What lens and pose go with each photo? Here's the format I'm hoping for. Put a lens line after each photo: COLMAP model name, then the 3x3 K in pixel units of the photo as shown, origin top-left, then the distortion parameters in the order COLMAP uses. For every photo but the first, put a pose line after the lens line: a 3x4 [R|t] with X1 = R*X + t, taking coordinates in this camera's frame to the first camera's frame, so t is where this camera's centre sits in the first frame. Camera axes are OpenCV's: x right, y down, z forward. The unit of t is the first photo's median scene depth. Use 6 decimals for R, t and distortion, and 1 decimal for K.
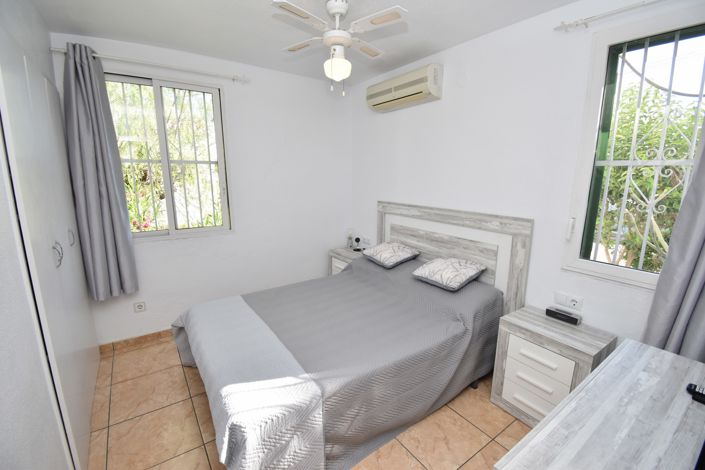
lens RADIAL K [[311.1, 0, 354.0], [0, 311.1, 235.1], [0, 0, 1]] dist [0.026017, -0.025883]
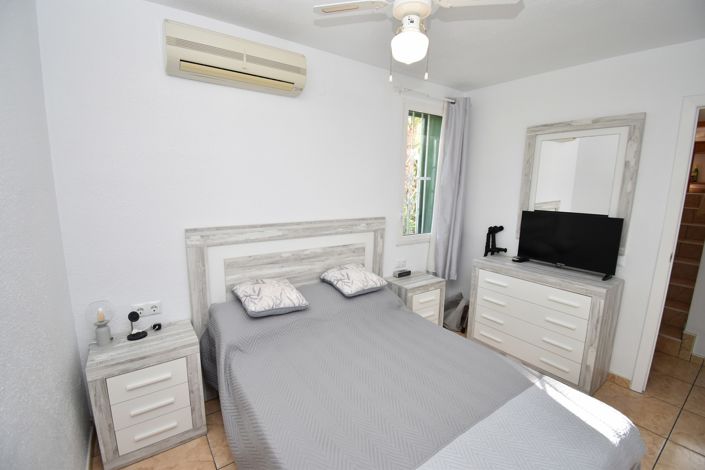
lens RADIAL K [[308.4, 0, 352.5], [0, 308.4, 235.0], [0, 0, 1]] dist [0.000415, -0.014807]
pose [[-0.010251, -0.172182, 0.985012, -0.646281], [0.177723, 0.969067, 0.171244, -0.188642], [-0.984027, 0.176814, 0.020667, 0.910518]]
